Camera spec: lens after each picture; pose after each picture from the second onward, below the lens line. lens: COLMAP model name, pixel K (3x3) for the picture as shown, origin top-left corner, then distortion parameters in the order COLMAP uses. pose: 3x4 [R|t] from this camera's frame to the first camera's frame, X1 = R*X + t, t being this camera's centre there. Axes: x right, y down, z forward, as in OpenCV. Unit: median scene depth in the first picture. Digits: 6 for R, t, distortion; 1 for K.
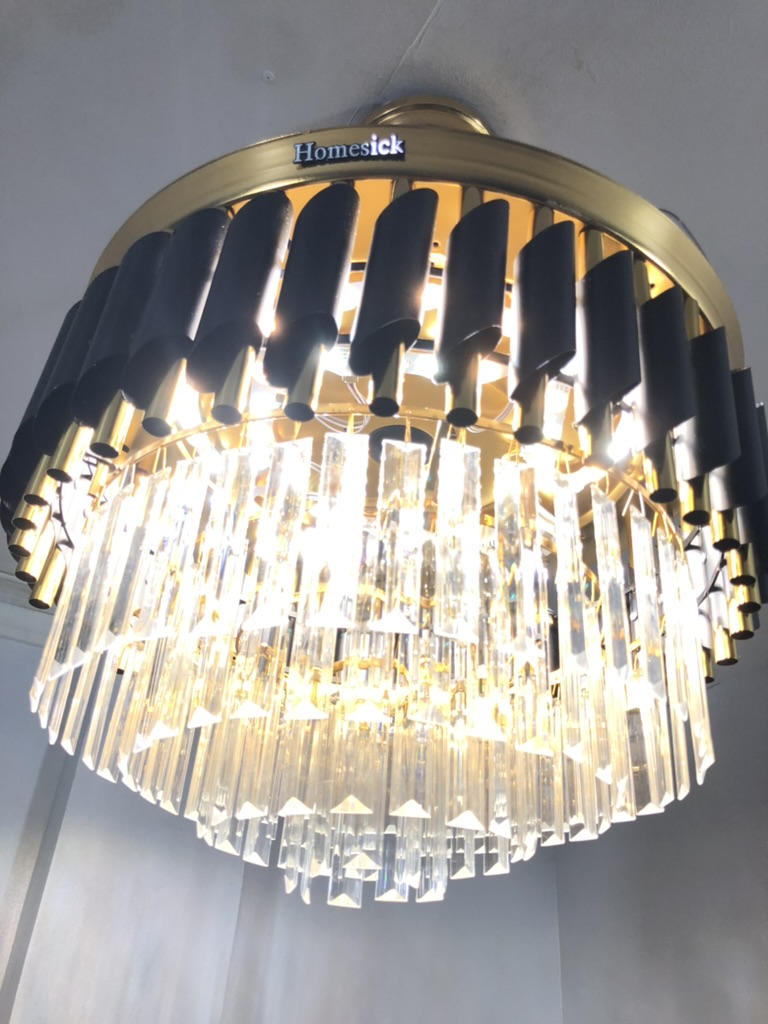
lens RADIAL K [[838.7, 0, 386.5], [0, 838.7, 508.8], [0, 0, 1]] dist [-0.002600, 0.004314]
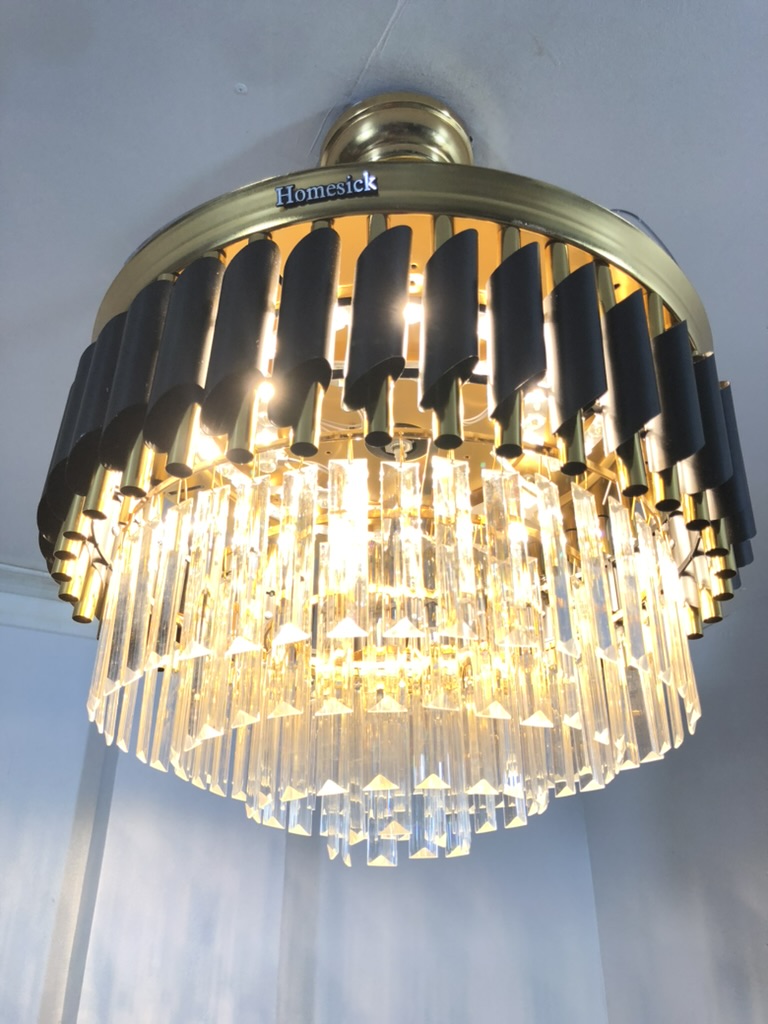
lens RADIAL K [[832.3, 0, 384.0], [0, 832.3, 512.0], [0, 0, 1]] dist [0.013805, 0.000688]
pose [[0.996243, -0.085254, -0.015199, 0.010205], [0.086017, 0.994495, 0.059832, -0.070988], [0.010014, -0.060914, 0.998093, -0.095955]]
